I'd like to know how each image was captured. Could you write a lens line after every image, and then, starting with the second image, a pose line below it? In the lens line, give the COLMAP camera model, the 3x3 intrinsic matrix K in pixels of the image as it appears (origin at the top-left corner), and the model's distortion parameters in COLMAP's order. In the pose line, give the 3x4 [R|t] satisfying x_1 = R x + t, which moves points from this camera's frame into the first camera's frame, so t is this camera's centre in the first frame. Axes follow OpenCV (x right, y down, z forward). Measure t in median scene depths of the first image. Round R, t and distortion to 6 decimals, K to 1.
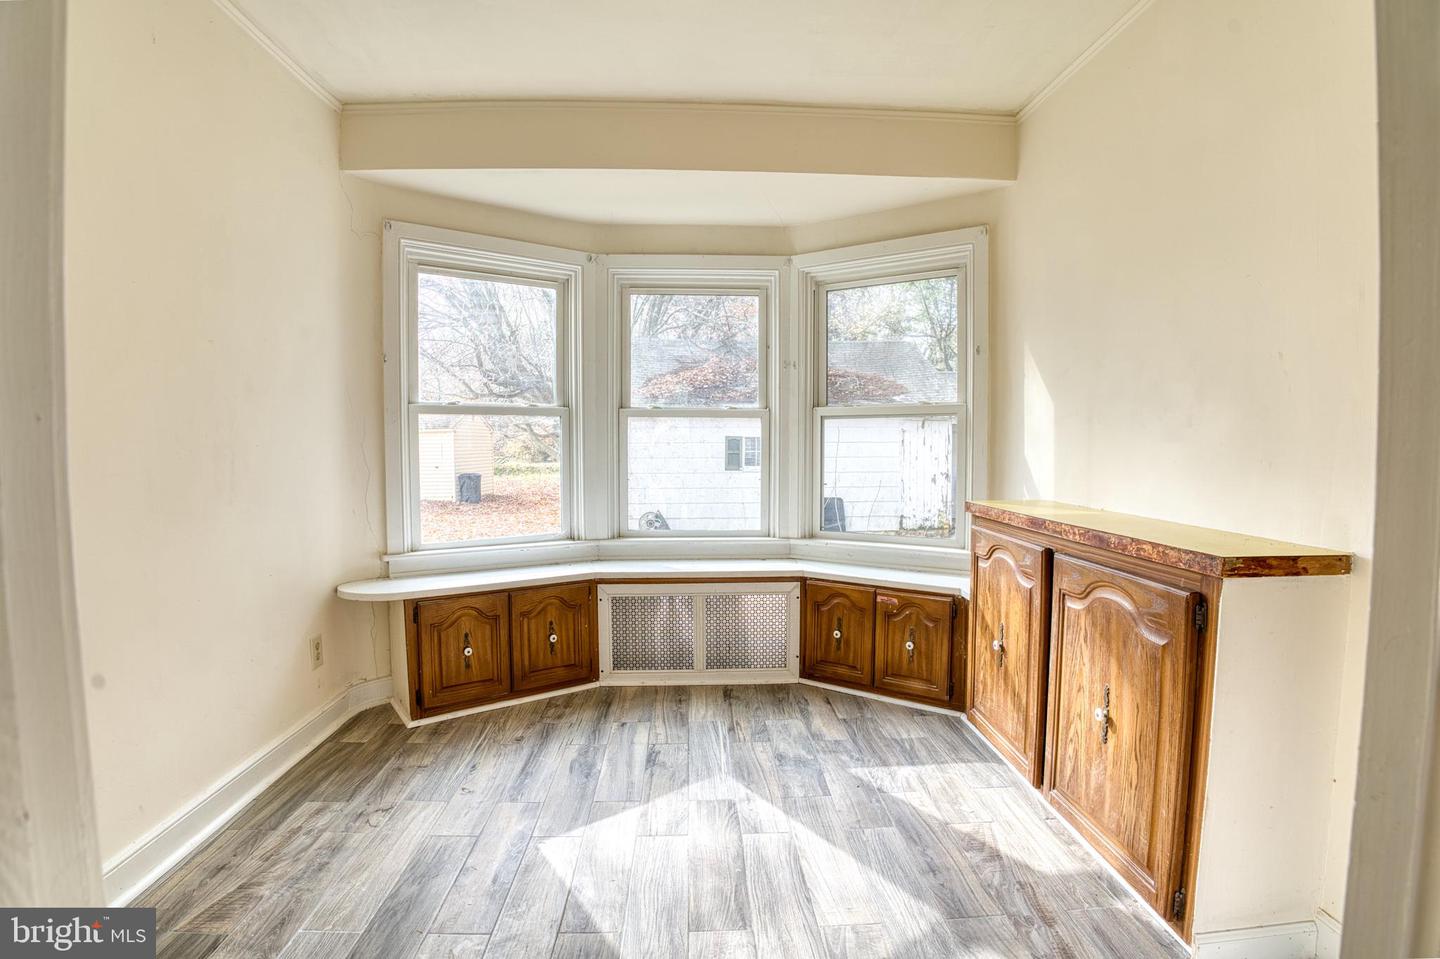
lens RADIAL K [[676.5, 0, 720.0], [0, 676.5, 471.2], [0, 0, 1]] dist [-0.110037, 0.027895]
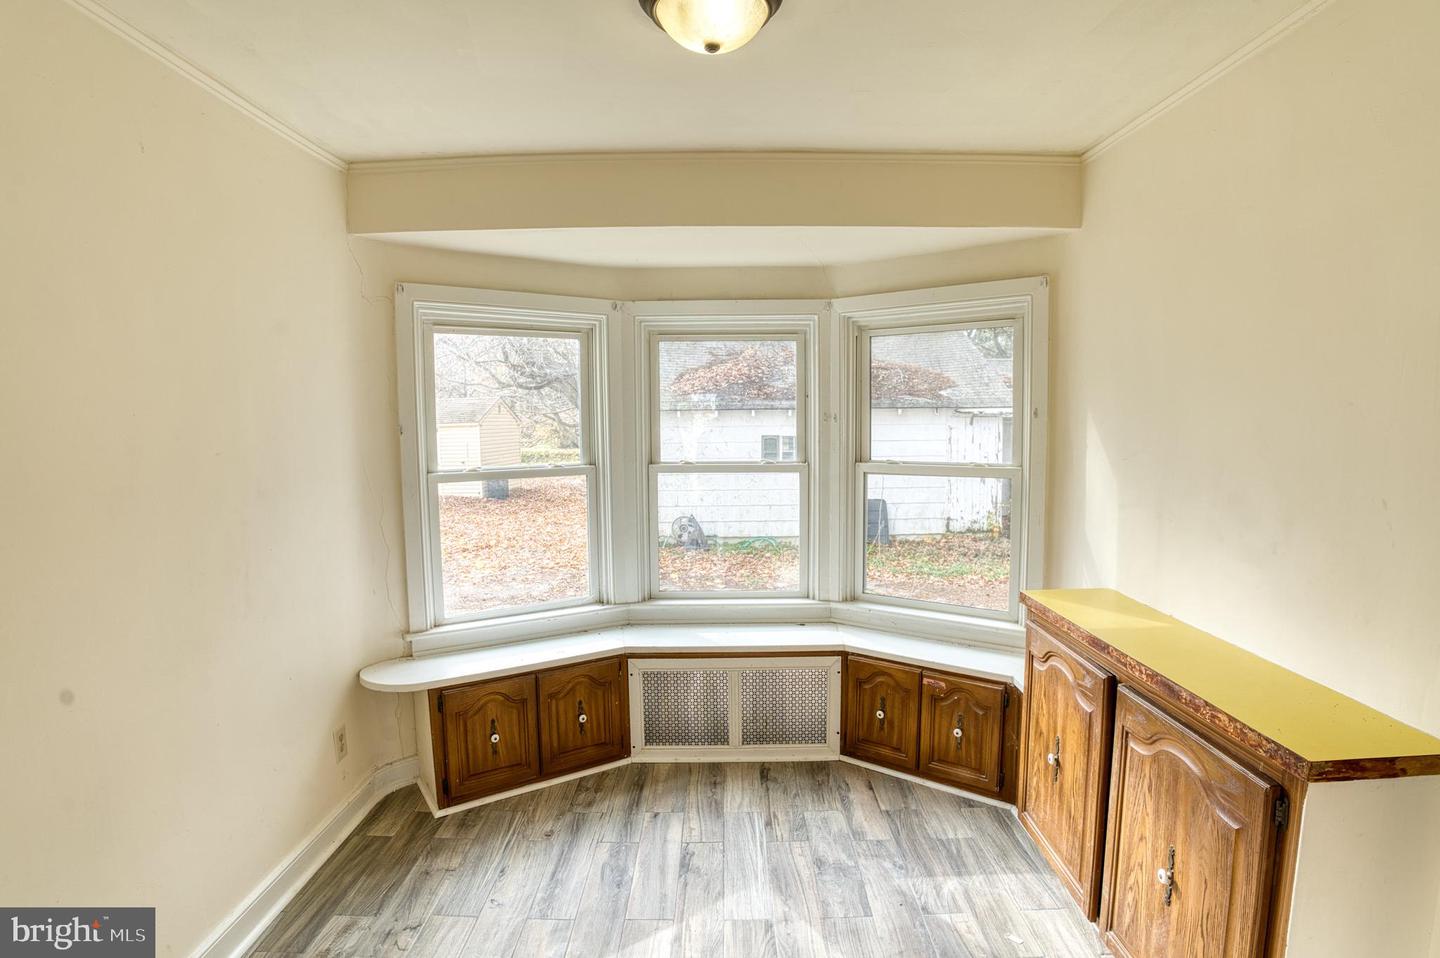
lens RADIAL K [[705.3, 0, 721.3], [0, 705.3, 469.4], [0, 0, 1]] dist [-0.106431, 0.024039]
pose [[0.998760, -0.005847, -0.049435, 0.001466], [0.007221, 0.999591, 0.027667, -0.180212], [0.049253, -0.027990, 0.998394, 0.031286]]
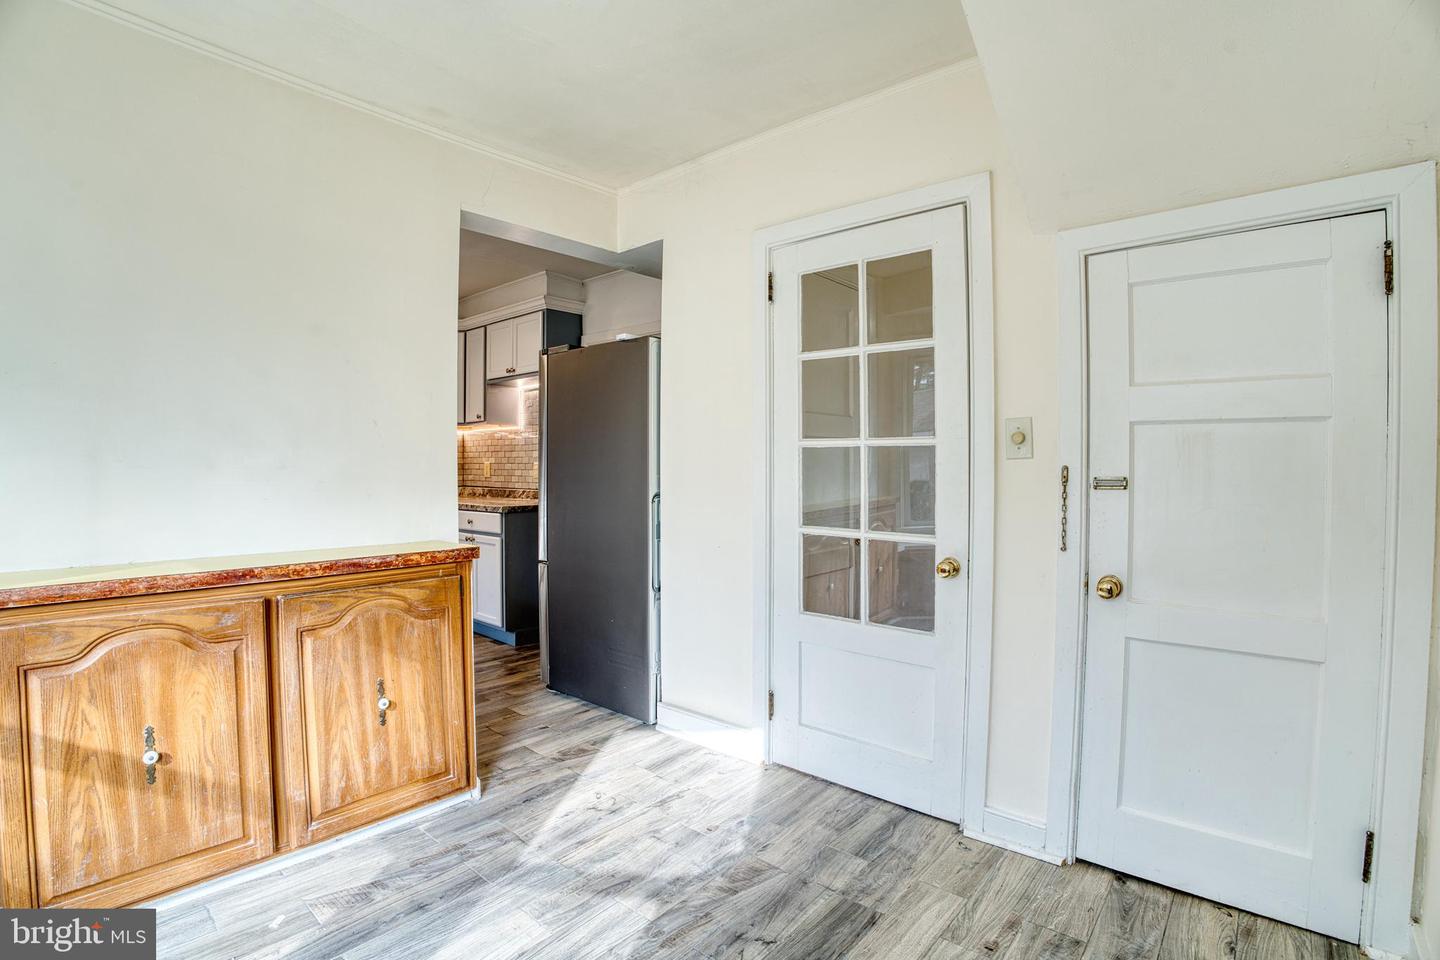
lens RADIAL K [[672.0, 0, 723.7], [0, 672.0, 474.2], [0, 0, 1]] dist [-0.108089, 0.025491]
pose [[-0.730401, -0.004161, 0.683006, -0.543217], [0.031827, 0.998688, 0.040120, -0.066351], [-0.682277, 0.051042, -0.729310, 1.073474]]
